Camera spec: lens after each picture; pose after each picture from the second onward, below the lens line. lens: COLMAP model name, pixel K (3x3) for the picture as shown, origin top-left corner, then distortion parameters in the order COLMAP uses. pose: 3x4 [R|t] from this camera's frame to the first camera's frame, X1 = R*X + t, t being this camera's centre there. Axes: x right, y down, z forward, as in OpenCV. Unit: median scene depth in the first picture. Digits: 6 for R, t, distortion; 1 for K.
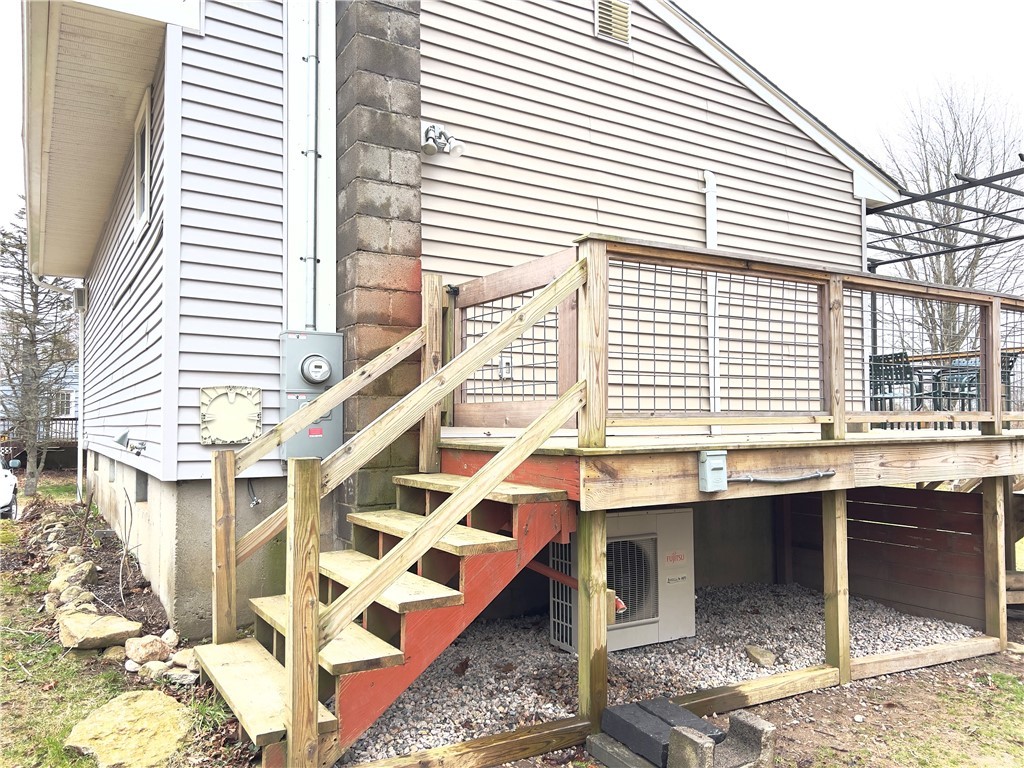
lens RADIAL K [[766.9, 0, 516.0], [0, 766.9, 388.7], [0, 0, 1]] dist [0.056428, -0.070627]
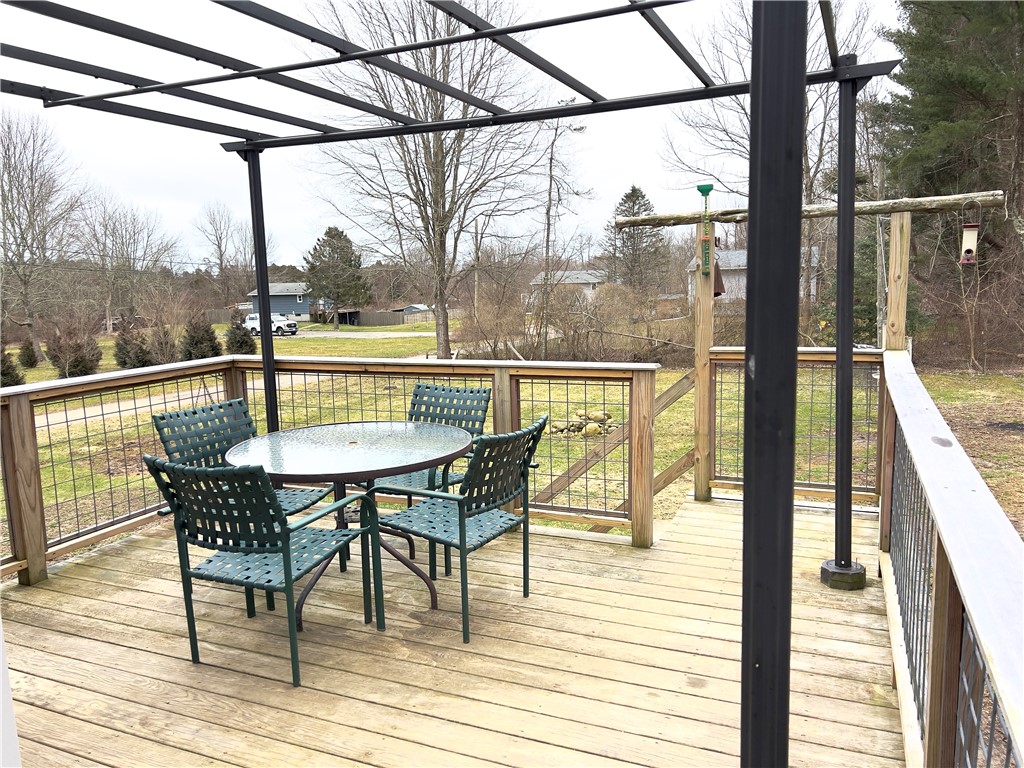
lens RADIAL K [[766.9, 0, 515.0], [0, 766.9, 383.3], [0, 0, 1]] dist [0.056428, -0.070627]
pose [[0.820939, -0.100888, 0.562033, 0.727752], [0.001107, 0.984547, 0.175115, -0.241154], [-0.571015, -0.143137, 0.808365, 1.339508]]
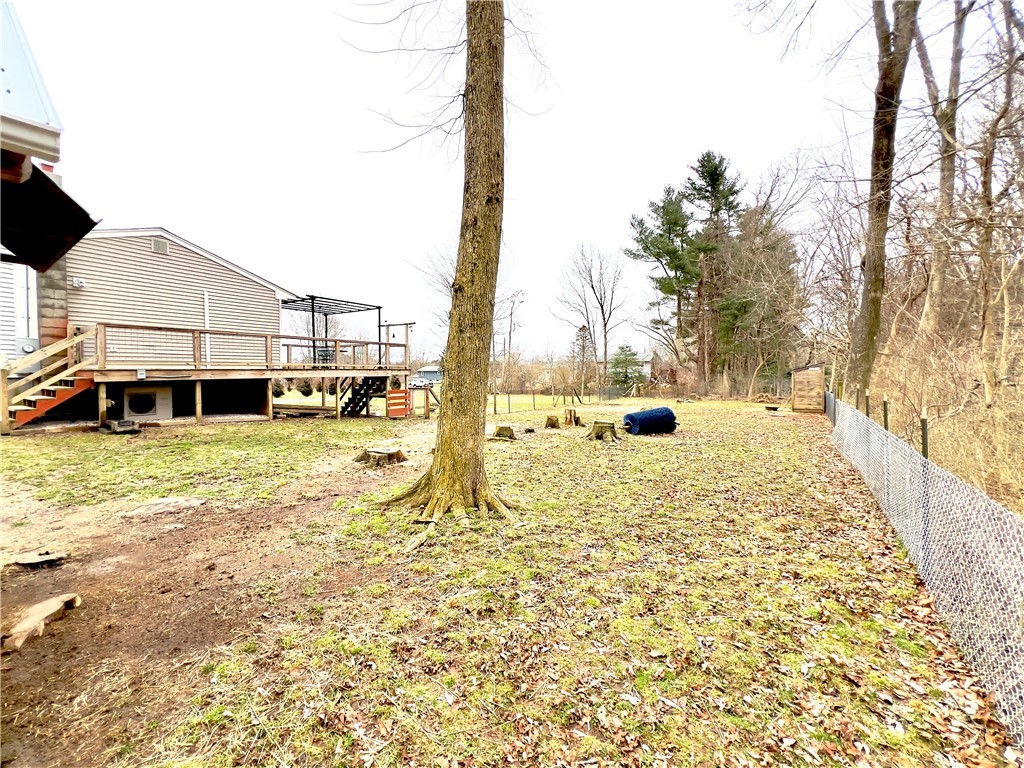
lens RADIAL K [[407.4, 0, 509.1], [0, 407.4, 381.7], [0, 0, 1]] dist [-0.001241, 0.000171]
pose [[0.899661, -0.005131, 0.436558, 0.927275], [-0.028184, 0.997163, 0.069801, -0.064487], [-0.435678, -0.075102, 0.896964, -1.703988]]
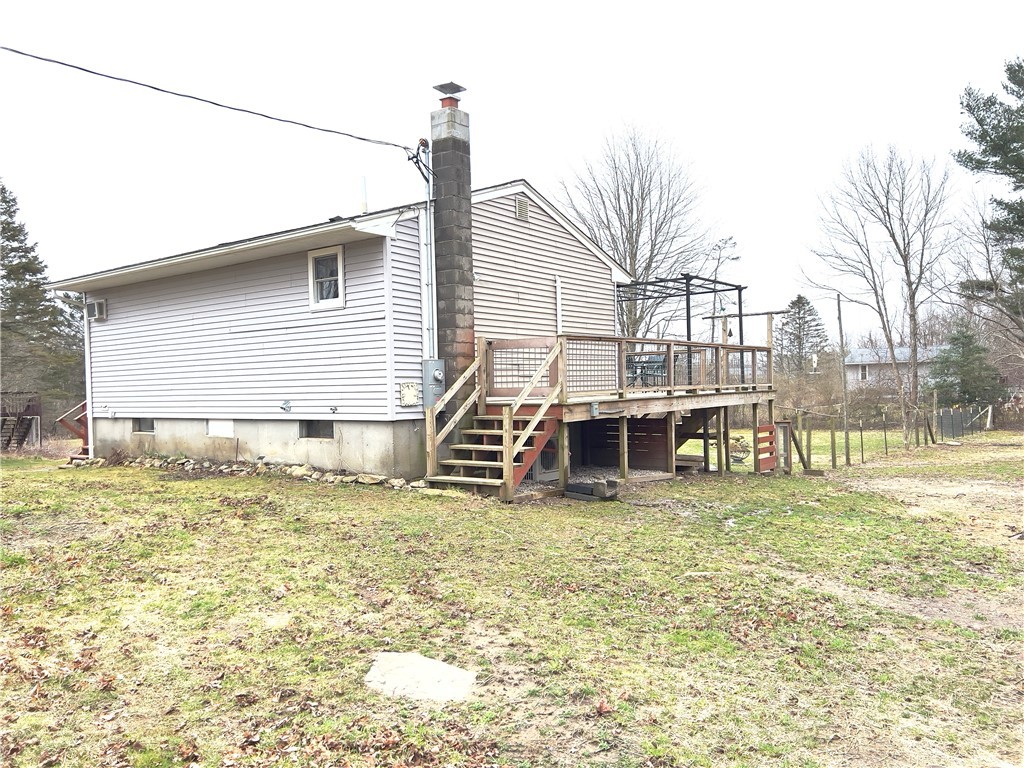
lens RADIAL K [[766.9, 0, 510.1], [0, 766.9, 391.5], [0, 0, 1]] dist [0.056428, -0.070627]
pose [[0.934692, -0.020667, 0.354858, -0.885851], [0.003422, 0.998785, 0.049157, -0.089757], [-0.355443, -0.044732, 0.933627, -1.337641]]
